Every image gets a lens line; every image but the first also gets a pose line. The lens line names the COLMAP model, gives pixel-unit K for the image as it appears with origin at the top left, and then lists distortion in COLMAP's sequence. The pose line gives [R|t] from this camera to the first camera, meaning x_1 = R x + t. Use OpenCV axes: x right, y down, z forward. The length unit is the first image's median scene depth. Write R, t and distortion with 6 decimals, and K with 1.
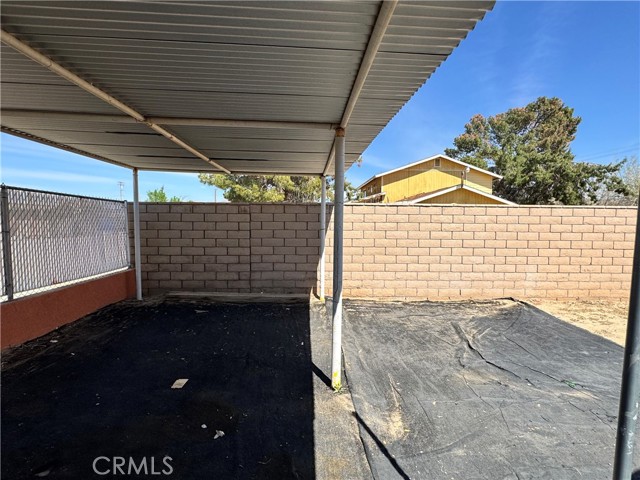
lens RADIAL K [[341.9, 0, 321.0], [0, 341.9, 240.9], [0, 0, 1]] dist [-0.003089, 0.000647]
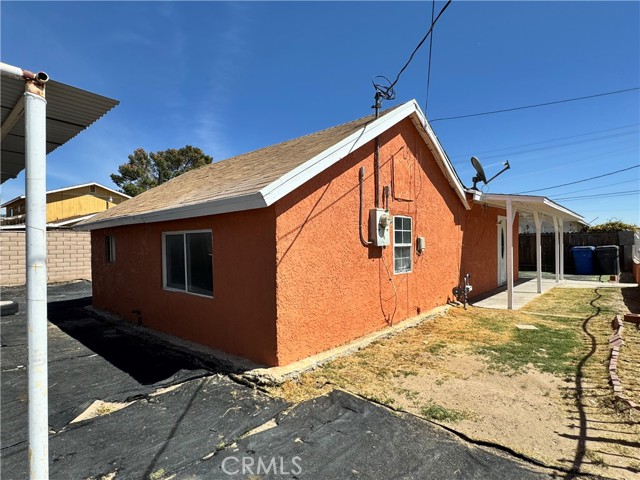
lens RADIAL K [[341.9, 0, 319.8], [0, 341.9, 240.2], [0, 0, 1]] dist [-0.003089, 0.000647]
pose [[0.672121, -0.014727, 0.740295, 0.030126], [0.058279, 0.997753, -0.033064, 0.090700], [-0.738144, 0.065367, 0.671468, -1.343965]]
